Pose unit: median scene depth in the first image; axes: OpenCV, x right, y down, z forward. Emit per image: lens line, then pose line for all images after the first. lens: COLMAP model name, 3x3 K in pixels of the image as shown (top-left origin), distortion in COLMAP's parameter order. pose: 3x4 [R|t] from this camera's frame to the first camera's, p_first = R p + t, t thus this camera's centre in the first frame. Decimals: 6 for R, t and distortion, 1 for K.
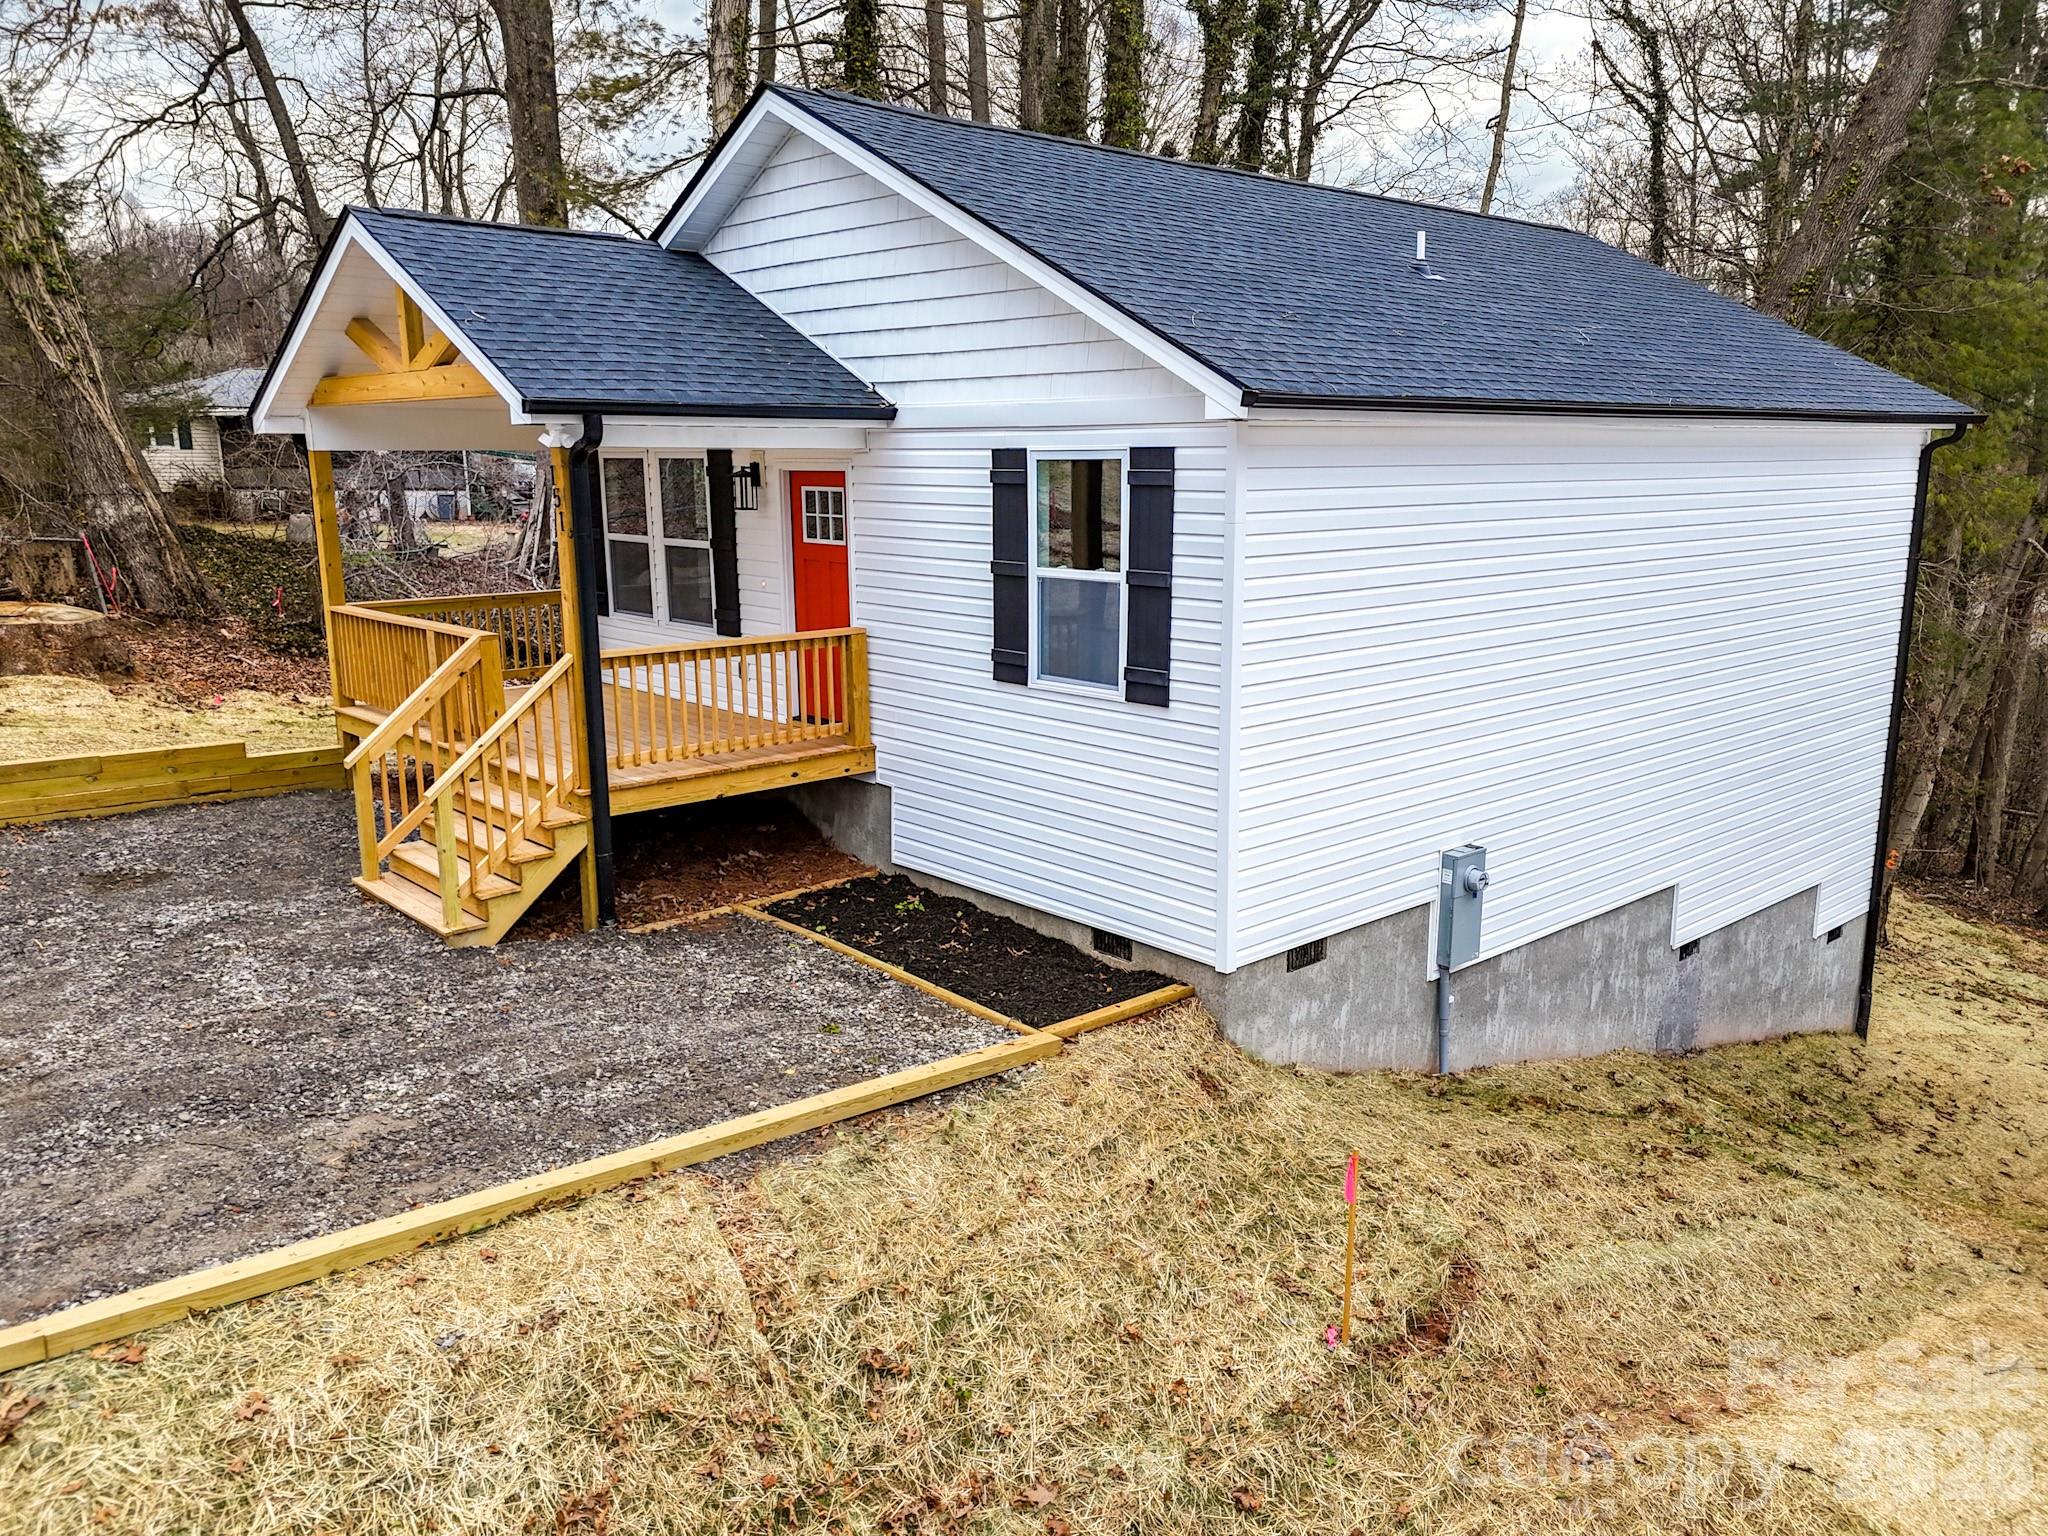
lens RADIAL K [[1479.2, 0, 1024.0], [0, 1479.2, 768.0], [0, 0, 1]] dist [0.027430, -0.004397]
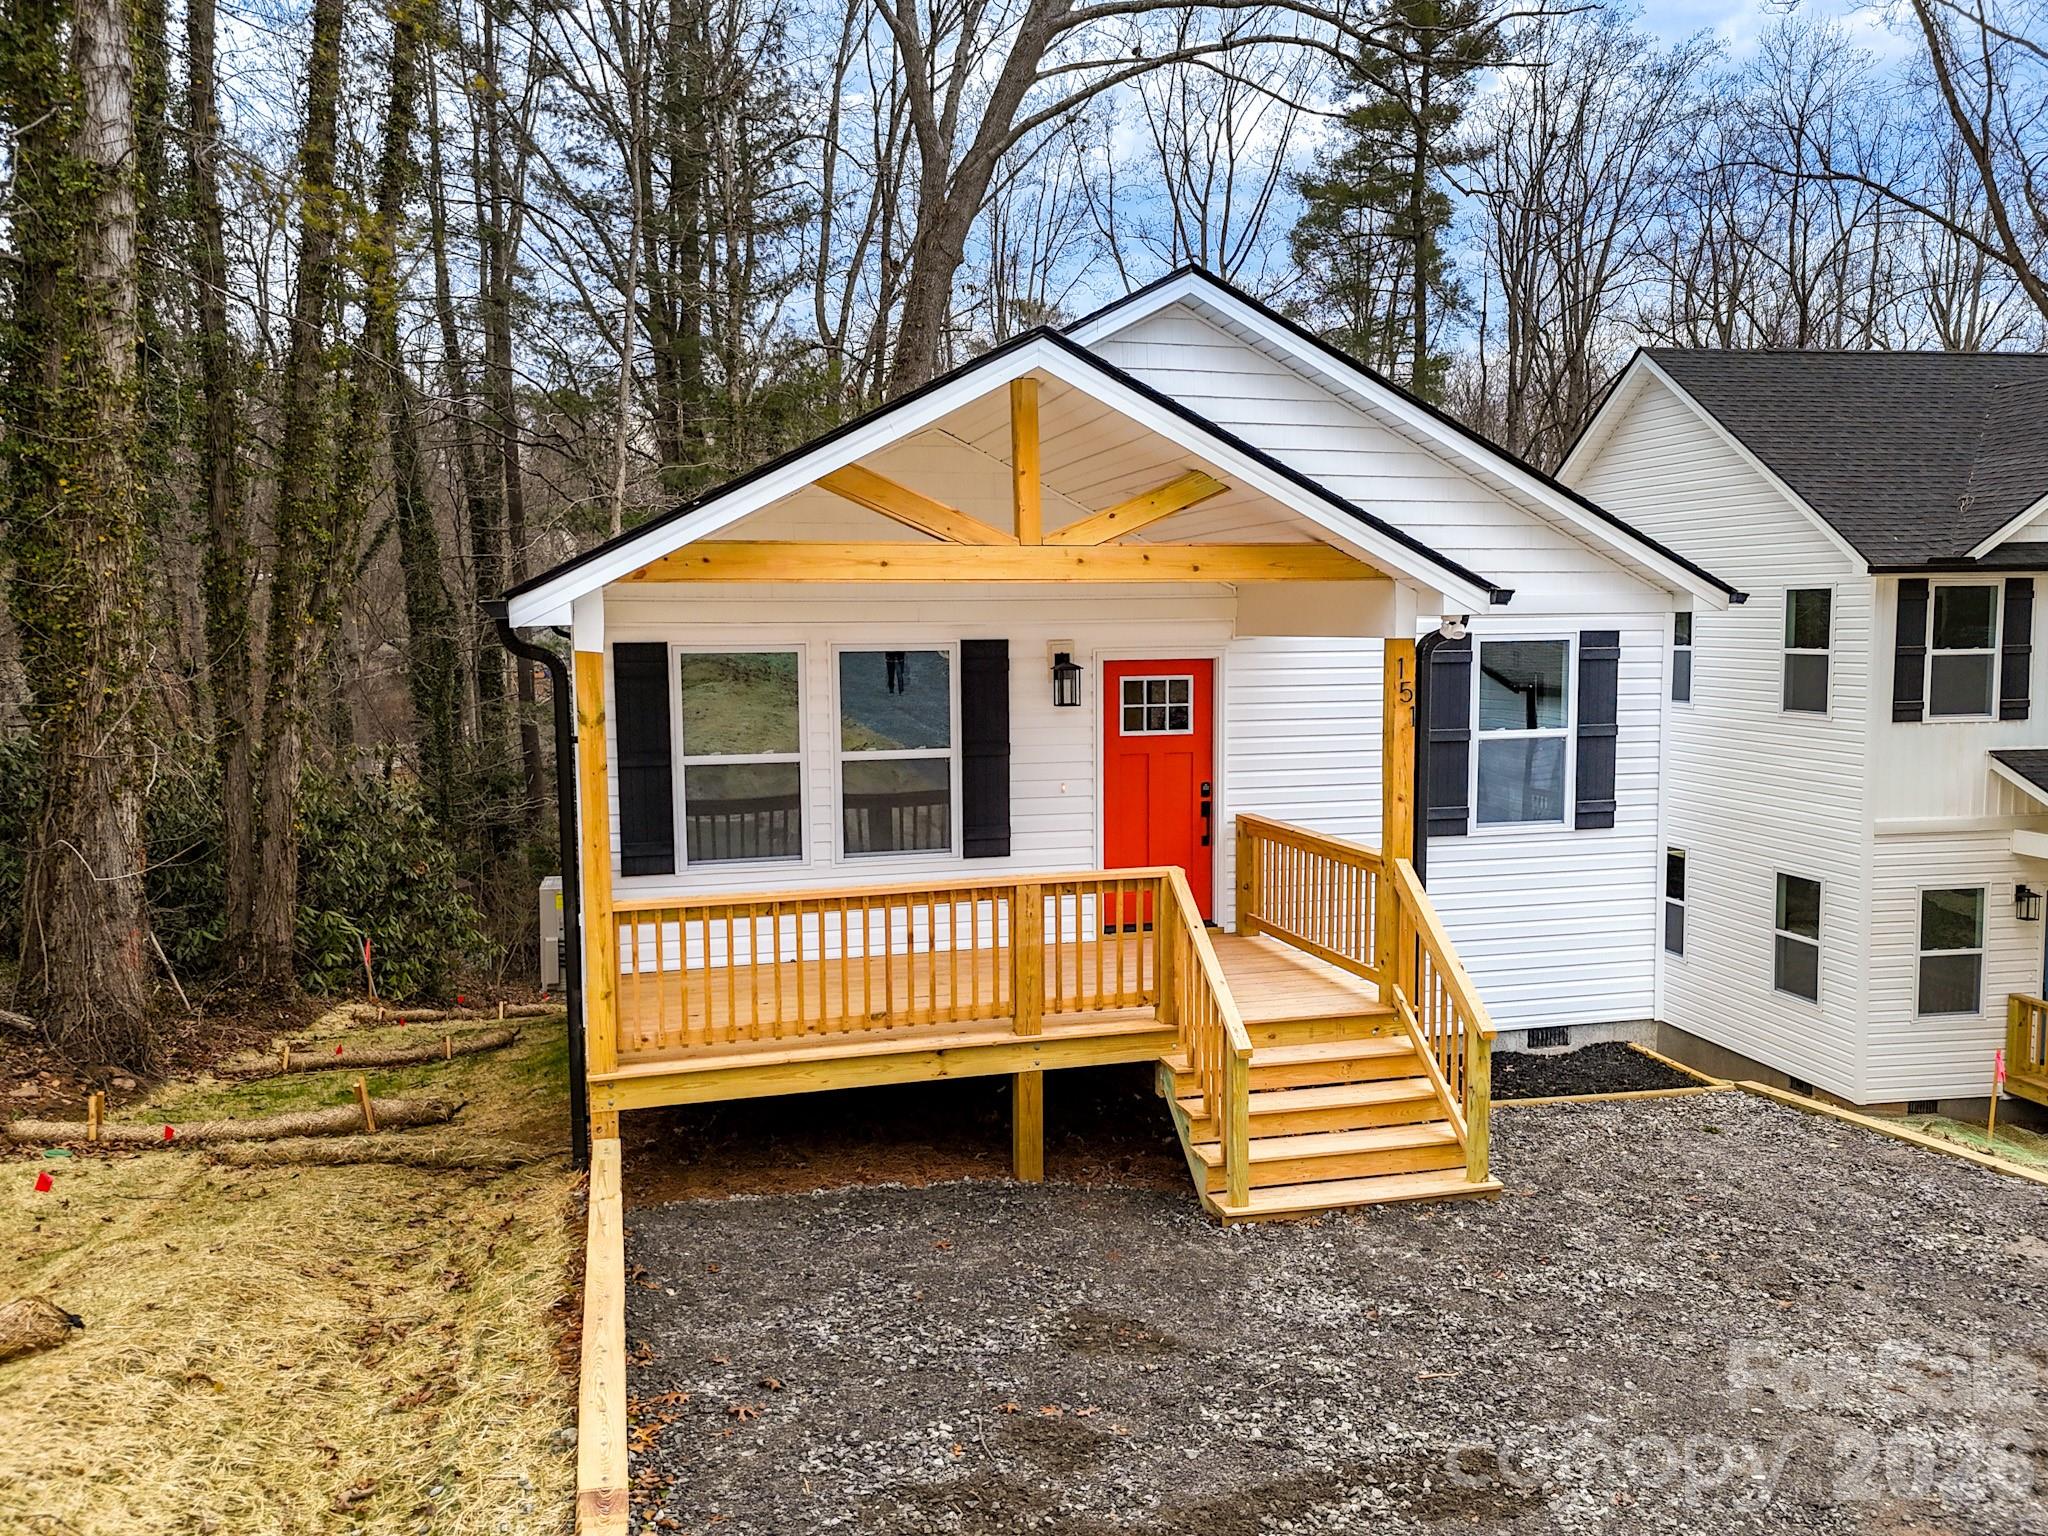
lens RADIAL K [[1593.6, 0, 1006.6], [0, 1593.6, 758.3], [0, 0, 1]] dist [0.047577, -0.013152]
pose [[0.463671, -0.079747, 0.882411, -1.253493], [0.191054, 0.981510, -0.011688, -0.168125], [-0.865163, 0.174007, 0.470334, 0.715507]]
